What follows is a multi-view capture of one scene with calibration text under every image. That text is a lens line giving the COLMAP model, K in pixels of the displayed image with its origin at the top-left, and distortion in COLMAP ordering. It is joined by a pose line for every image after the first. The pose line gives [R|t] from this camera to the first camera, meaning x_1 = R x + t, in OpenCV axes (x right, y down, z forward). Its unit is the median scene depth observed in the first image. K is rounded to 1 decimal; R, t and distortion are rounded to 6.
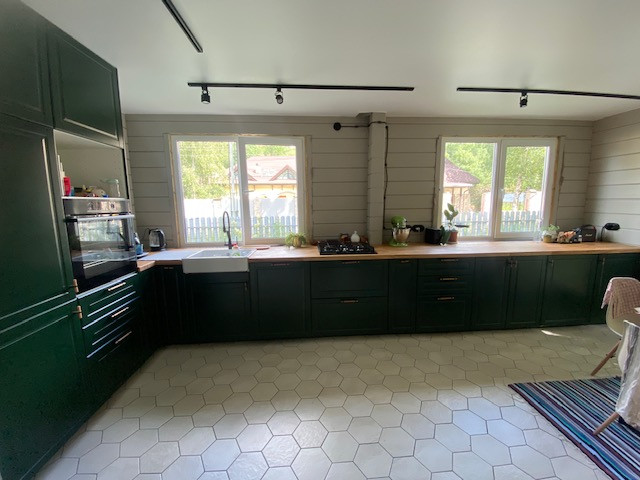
lens RADIAL K [[261.1, 0, 322.9], [0, 261.1, 239.1], [0, 0, 1]] dist [-0.003061, -0.001034]
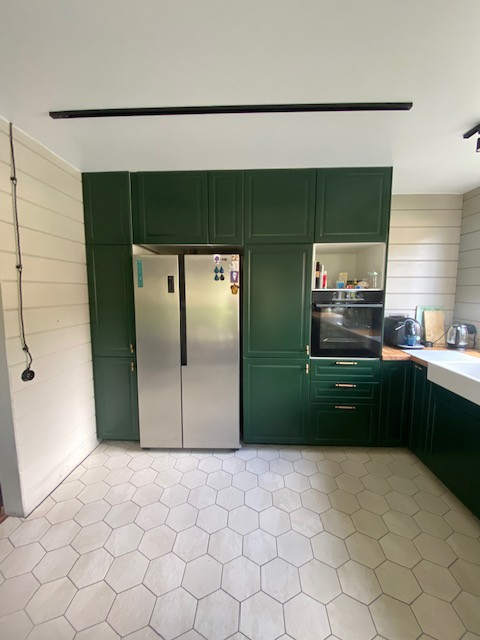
lens RADIAL K [[261.1, 0, 242.4], [0, 261.1, 318.5], [0, 0, 1]] dist [-0.003061, -0.001034]
pose [[-0.108082, 0.116542, -0.987287, 0.407745], [-0.133277, 0.982442, 0.130560, -0.110377], [0.985168, 0.145693, -0.090652, 0.611847]]
